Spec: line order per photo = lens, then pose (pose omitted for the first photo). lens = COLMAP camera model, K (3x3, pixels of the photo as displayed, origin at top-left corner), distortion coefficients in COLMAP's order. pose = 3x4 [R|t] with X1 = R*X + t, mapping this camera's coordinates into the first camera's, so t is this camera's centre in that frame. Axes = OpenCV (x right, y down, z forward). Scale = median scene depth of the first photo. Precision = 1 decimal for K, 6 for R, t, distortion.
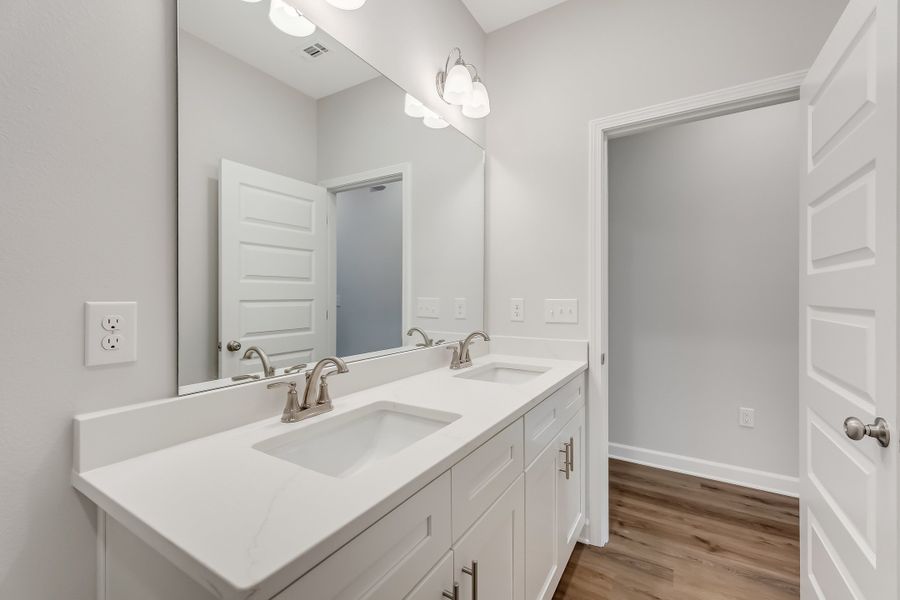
lens RADIAL K [[374.7, 0, 454.9], [0, 374.7, 296.5], [0, 0, 1]] dist [-0.000202, 0.000218]
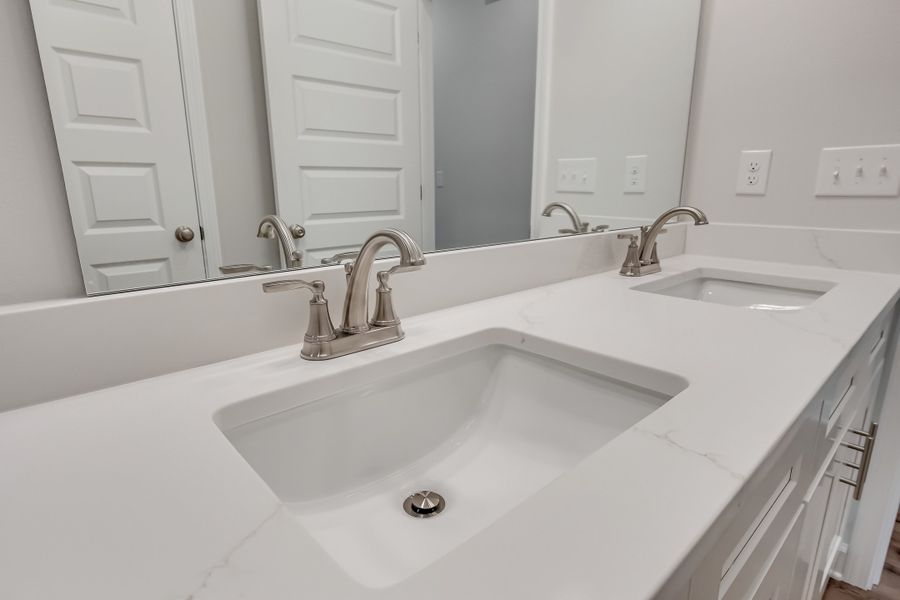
lens RADIAL K [[463.5, 0, 449.2], [0, 463.5, 300.1], [0, 0, 1]] dist [0.005748, 0.000600]
pose [[0.956387, 0.061474, -0.285561, -0.055517], [0.008138, 0.971616, 0.236422, 0.063282], [0.291990, -0.228435, 0.928741, 0.275550]]
